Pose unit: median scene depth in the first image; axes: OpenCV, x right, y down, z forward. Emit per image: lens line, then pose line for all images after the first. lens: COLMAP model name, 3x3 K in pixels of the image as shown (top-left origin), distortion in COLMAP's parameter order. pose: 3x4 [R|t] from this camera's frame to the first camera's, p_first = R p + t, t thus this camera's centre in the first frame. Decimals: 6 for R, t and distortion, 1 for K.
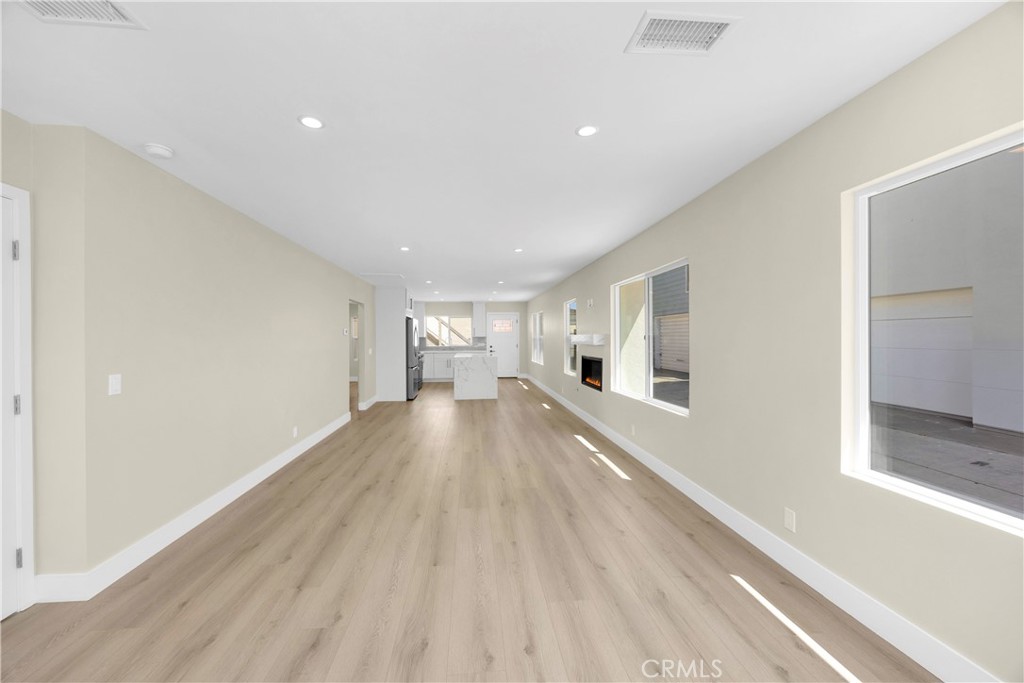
lens RADIAL K [[388.4, 0, 505.1], [0, 388.4, 344.4], [0, 0, 1]] dist [-0.006956, 0.000326]
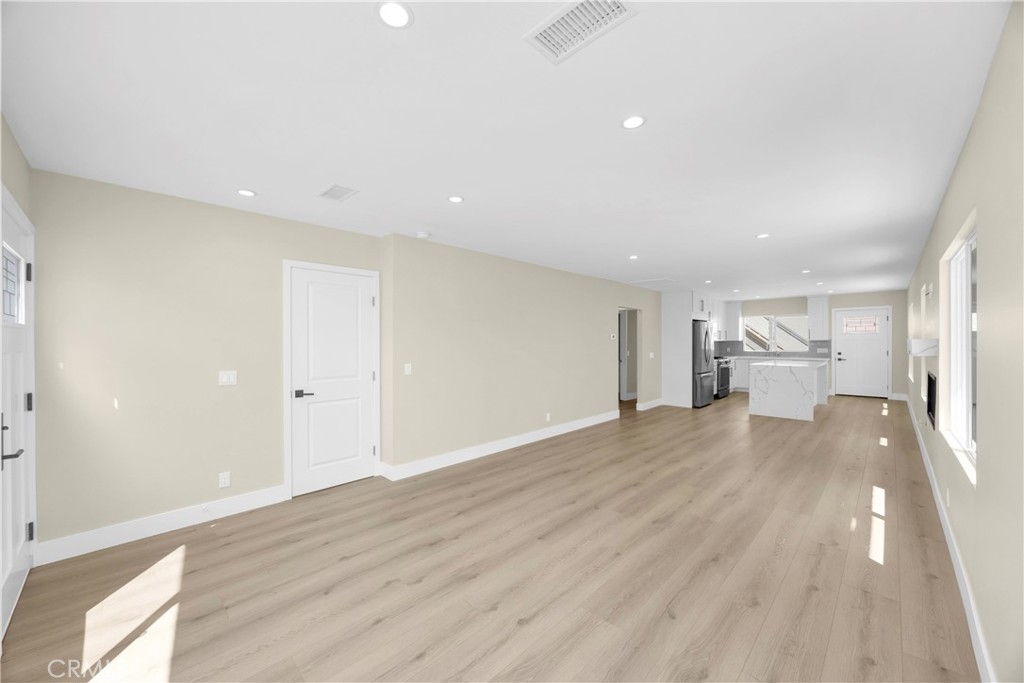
lens RADIAL K [[388.4, 0, 511.4], [0, 388.4, 345.8], [0, 0, 1]] dist [-0.006956, 0.000326]
pose [[0.649892, 0.011956, -0.759932, 0.374588], [-0.013724, 0.999898, 0.003995, -0.010741], [0.759902, 0.007833, 0.649990, 0.096112]]
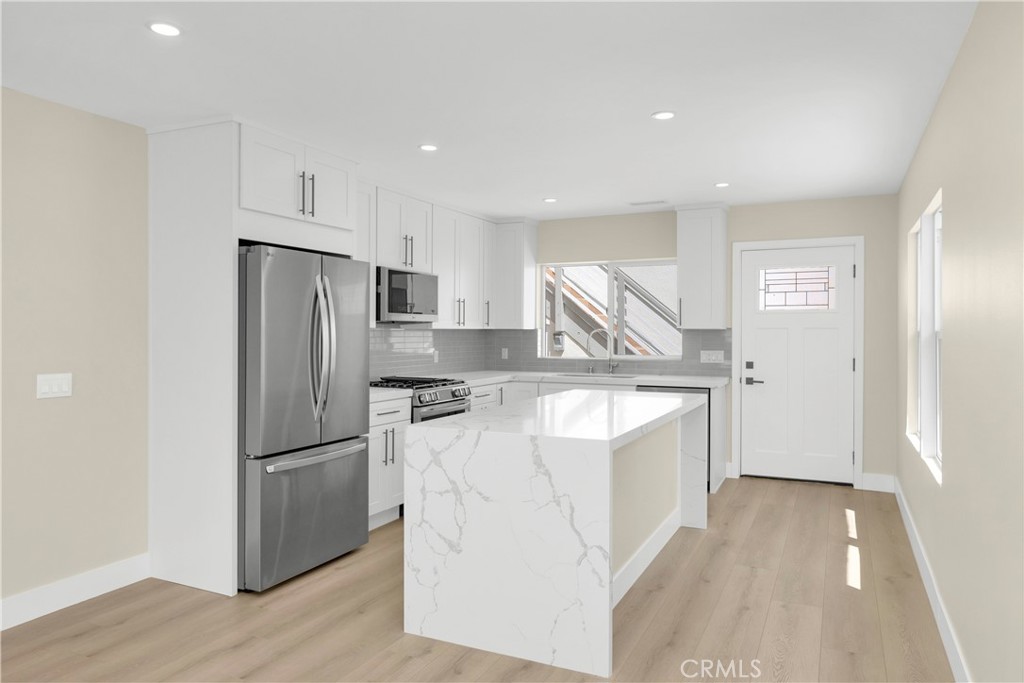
lens RADIAL K [[703.6, 0, 514.6], [0, 703.6, 337.8], [0, 0, 1]] dist [-0.008091, 0.001441]
pose [[0.862689, 0.014202, -0.505536, 0.228691], [-0.017037, 0.999854, -0.000984, -0.032290], [0.505449, 0.009462, 0.862805, 1.501431]]
